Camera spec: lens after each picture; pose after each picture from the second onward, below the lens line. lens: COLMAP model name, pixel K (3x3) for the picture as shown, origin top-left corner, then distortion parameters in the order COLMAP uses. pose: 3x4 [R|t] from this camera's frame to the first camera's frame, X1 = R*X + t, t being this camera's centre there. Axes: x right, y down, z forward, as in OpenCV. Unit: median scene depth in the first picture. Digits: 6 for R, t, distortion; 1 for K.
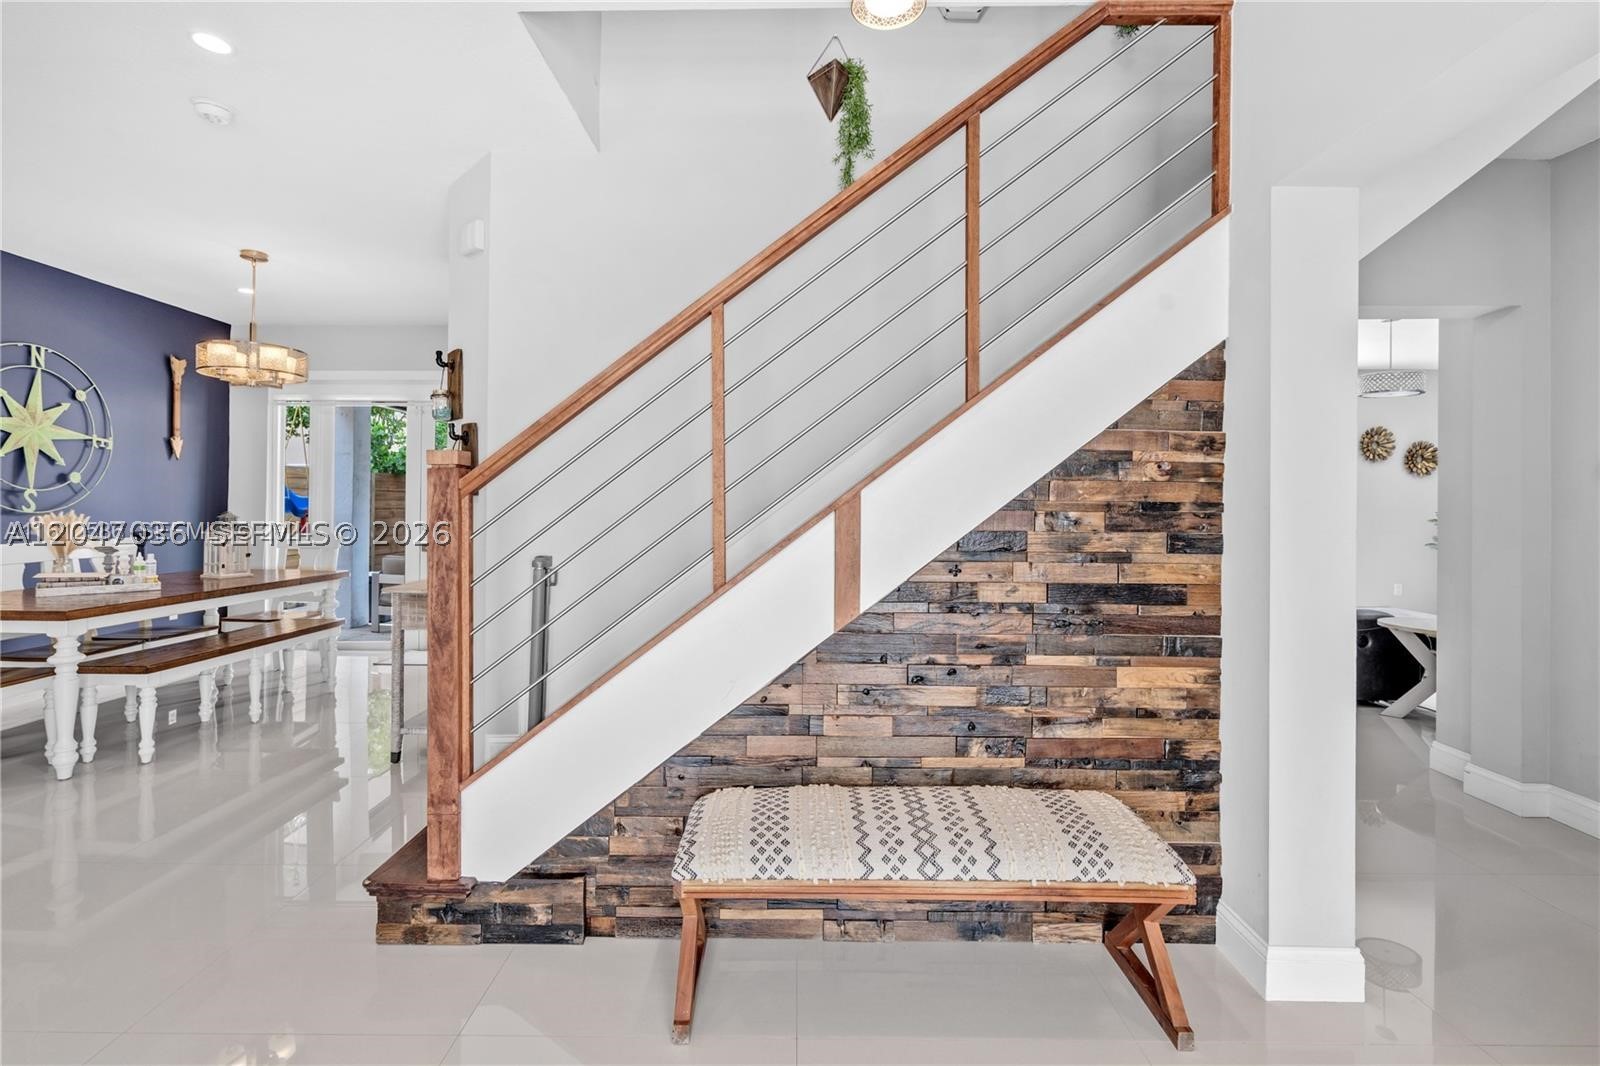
lens RADIAL K [[734.9, 0, 805.5], [0, 734.9, 502.0], [0, 0, 1]] dist [-0.001875, -0.000423]
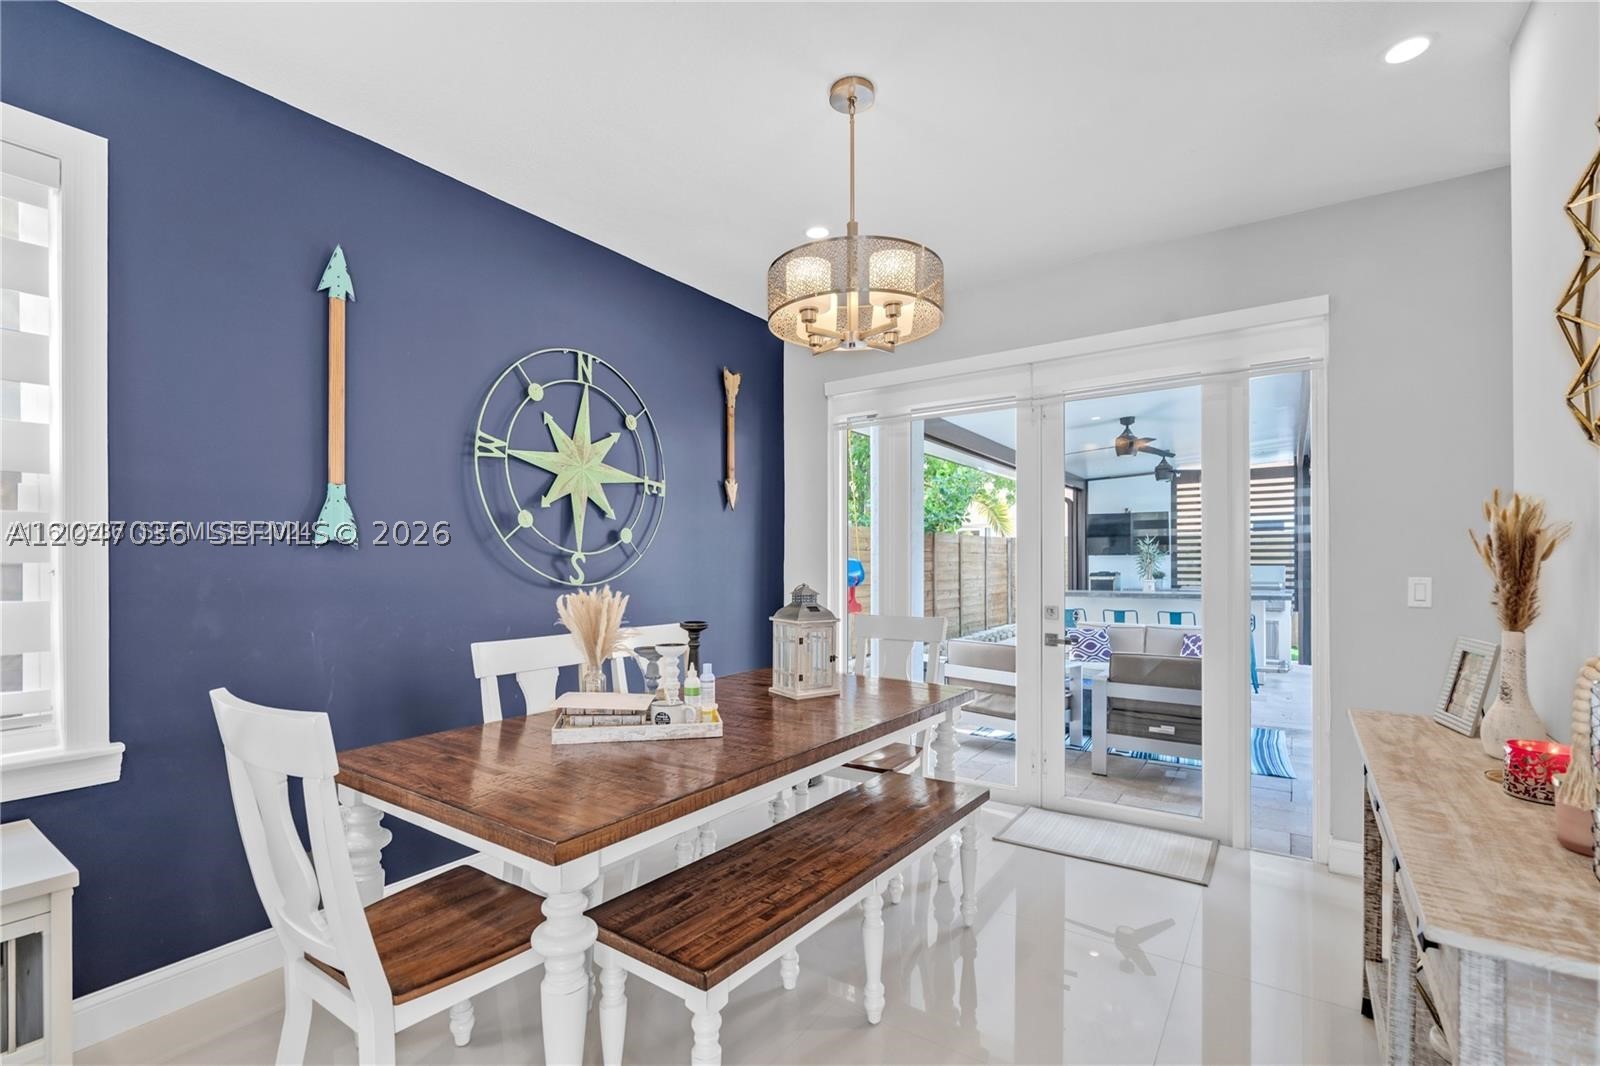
lens RADIAL K [[734.1, 0, 799.6], [0, 734.1, 545.2], [0, 0, 1]] dist [-0.001254, 0.000195]
pose [[0.825334, -0.025606, -0.564064, -0.491050], [0.013719, 0.999586, -0.025303, -0.003654], [0.564478, 0.013145, 0.825343, 0.548311]]
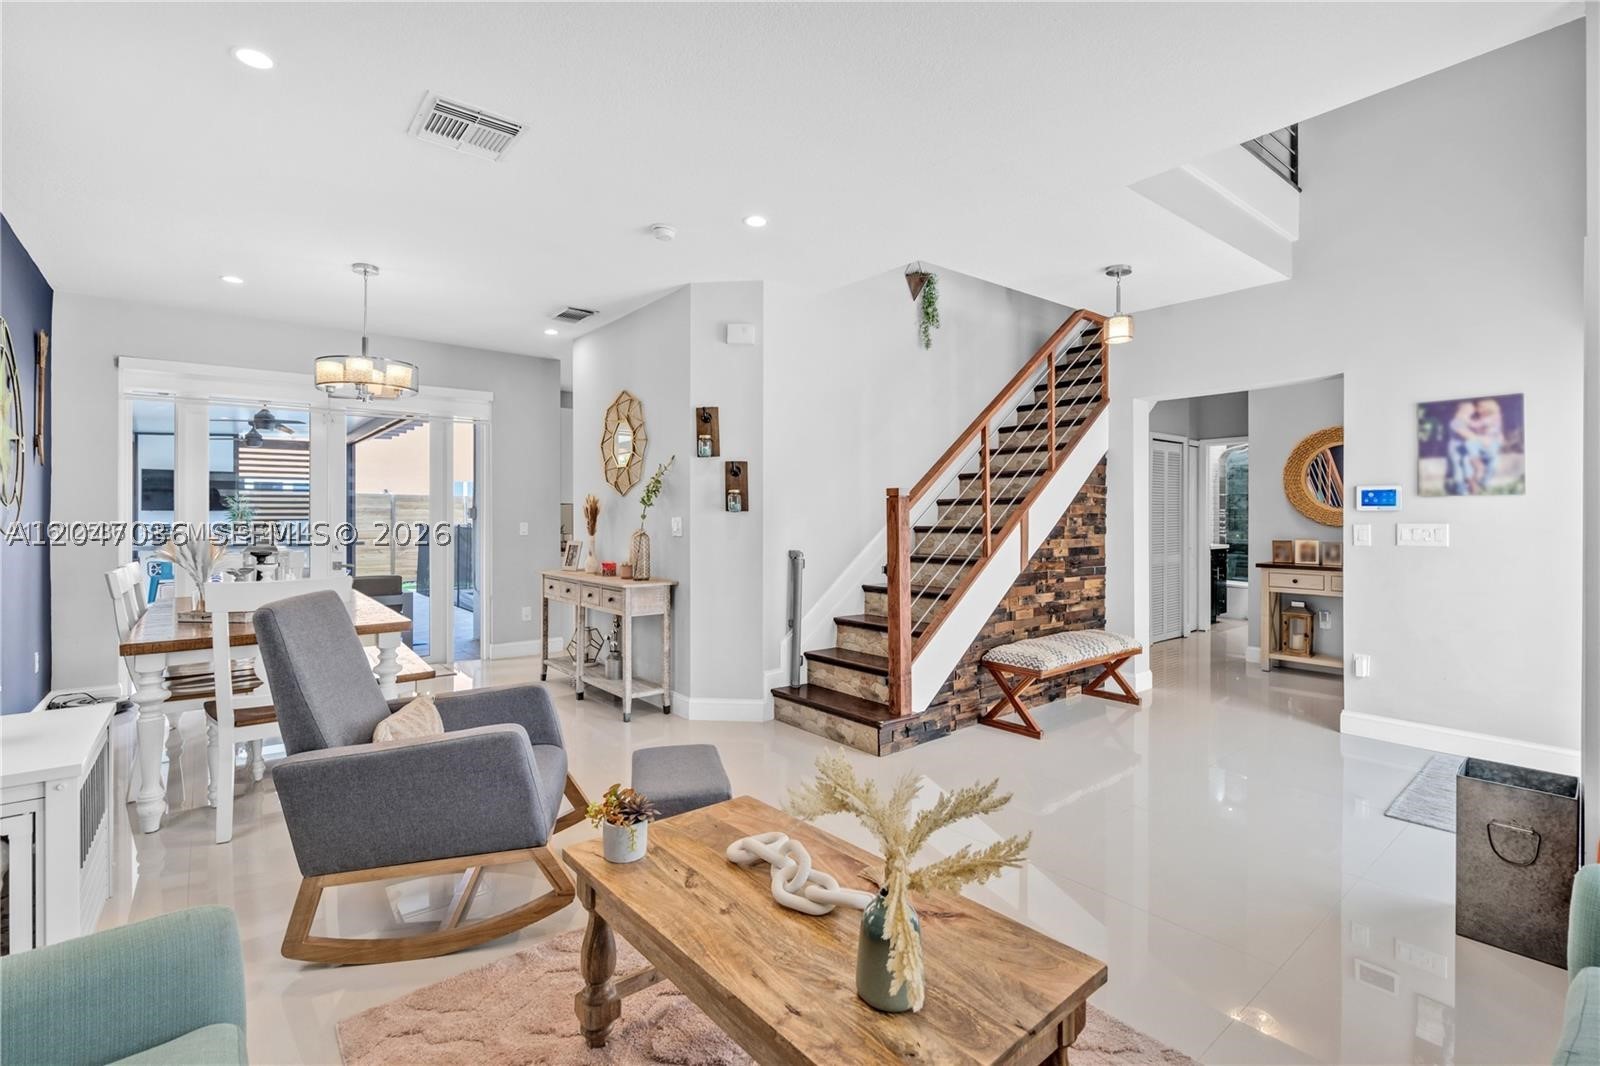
lens RADIAL K [[728.4, 0, 799.4], [0, 728.4, 522.8], [0, 0, 1]] dist [0.012468, -0.000114]
pose [[0.767693, -0.016201, 0.640613, -0.928268], [0.004838, 0.999798, 0.019487, -0.010783], [-0.640800, -0.011861, 0.767617, -0.130607]]
